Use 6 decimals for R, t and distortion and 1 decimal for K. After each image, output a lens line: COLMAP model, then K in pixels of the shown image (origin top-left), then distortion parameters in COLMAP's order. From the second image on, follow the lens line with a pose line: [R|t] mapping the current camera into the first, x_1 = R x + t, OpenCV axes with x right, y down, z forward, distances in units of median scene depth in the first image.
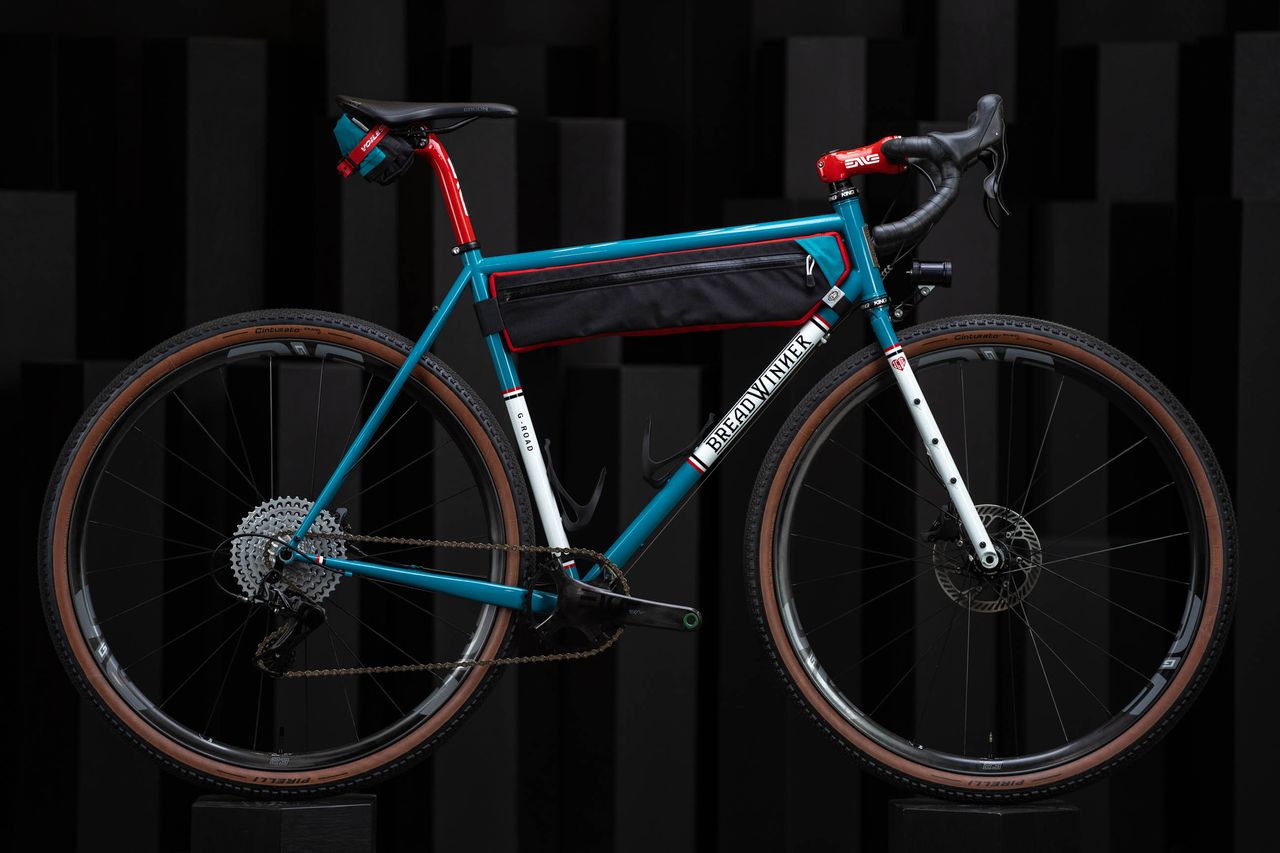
lens RADIAL K [[6430.5, 0, 648.4], [0, 6430.5, 426.4], [0, 0, 1]] dist [2.171134, 0.000000]
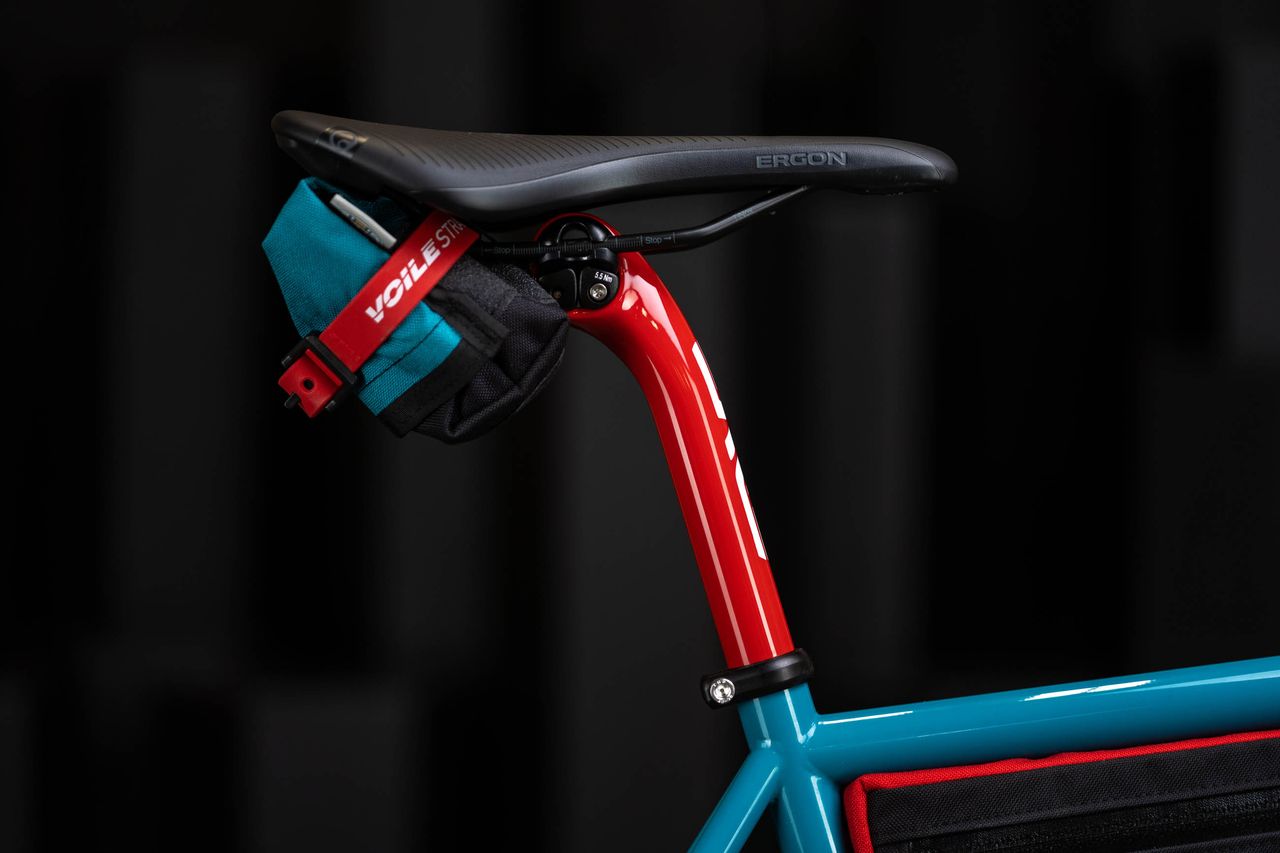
lens RADIAL K [[3836.9, 0, 638.9], [0, 3836.9, 426.2], [0, 0, 1]] dist [-0.069072, 0.000000]
pose [[0.999981, 0.001568, 0.005937, -0.034164], [-0.001635, 0.999935, 0.011312, -0.039905], [-0.005918, -0.011321, 0.999918, 0.843356]]
